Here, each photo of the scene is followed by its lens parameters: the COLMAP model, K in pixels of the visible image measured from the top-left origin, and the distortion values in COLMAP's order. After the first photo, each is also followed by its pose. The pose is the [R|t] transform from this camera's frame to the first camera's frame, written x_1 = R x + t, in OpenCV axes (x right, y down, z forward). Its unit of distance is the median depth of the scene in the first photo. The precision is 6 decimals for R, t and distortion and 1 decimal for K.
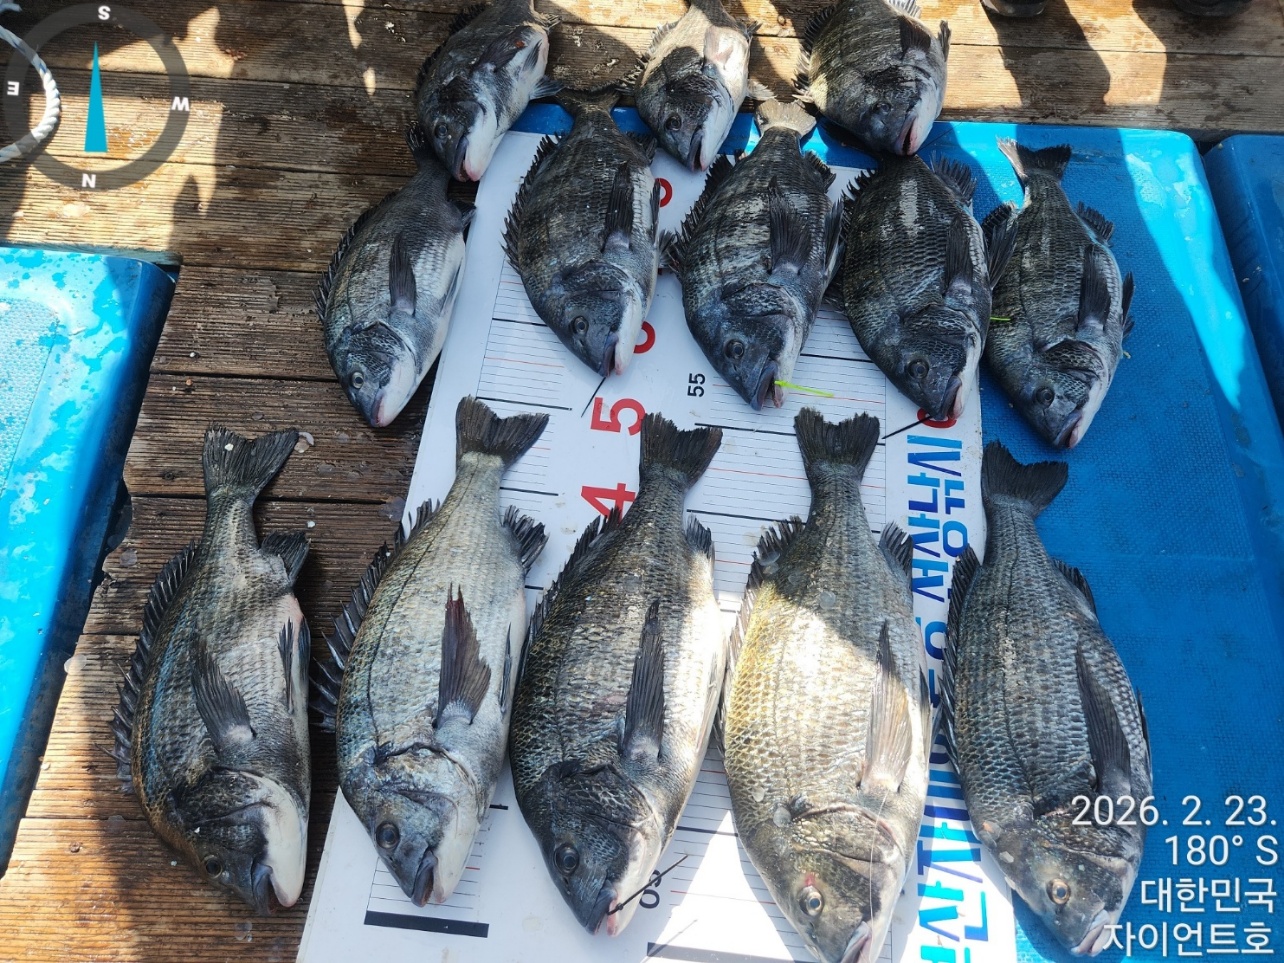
lens RADIAL K [[897.6, 0, 645.5], [0, 897.6, 463.7], [0, 0, 1]] dist [0.079948, -0.093986]
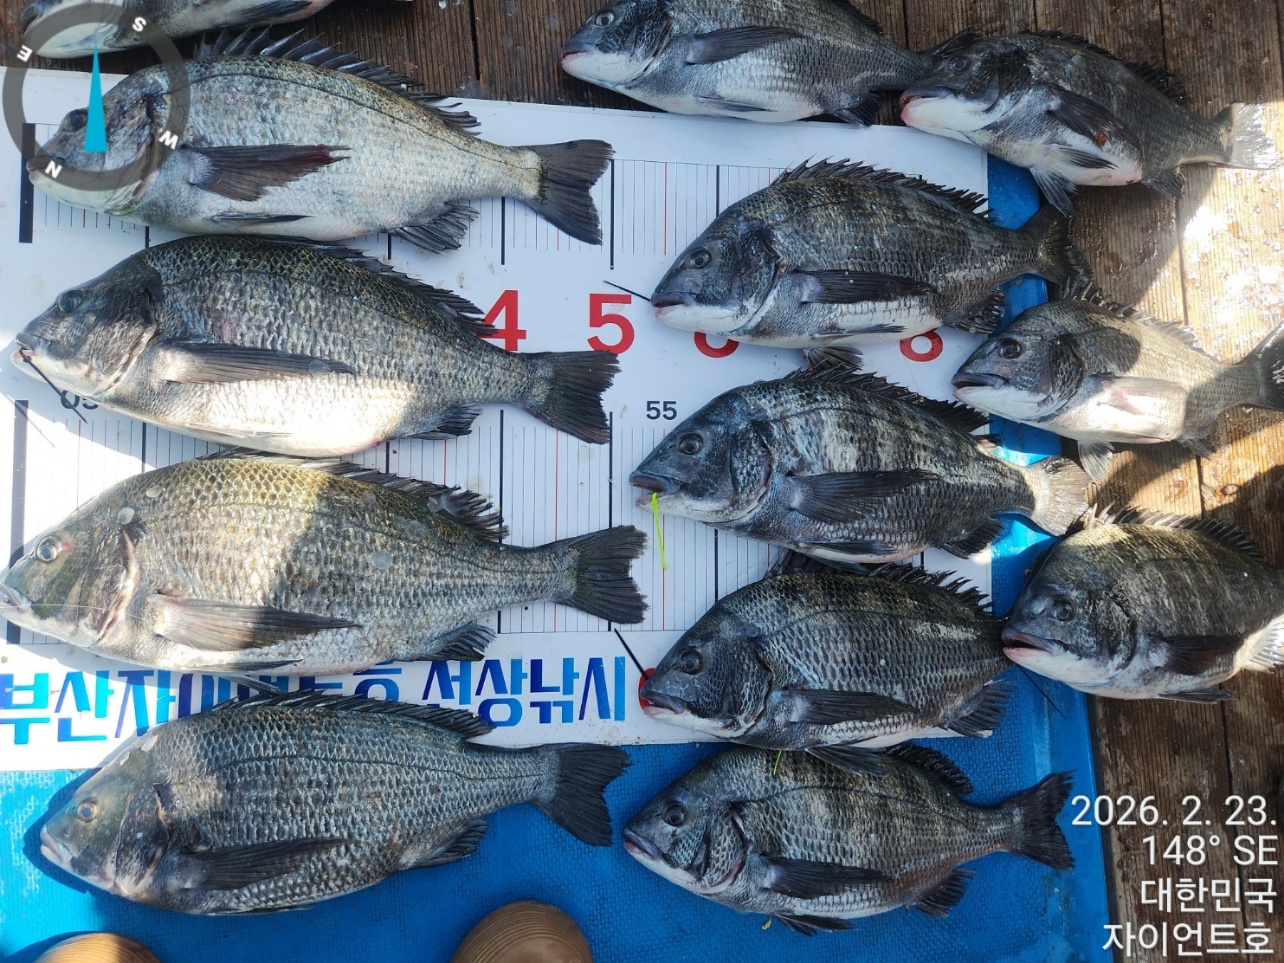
lens RADIAL K [[897.6, 0, 645.5], [0, 897.6, 463.7], [0, 0, 1]] dist [0.079948, -0.093986]
pose [[0.106980, 0.992287, -0.062628, 0.167172], [-0.954027, 0.120184, 0.274568, -0.316882], [0.279977, 0.030376, 0.959526, 0.179545]]
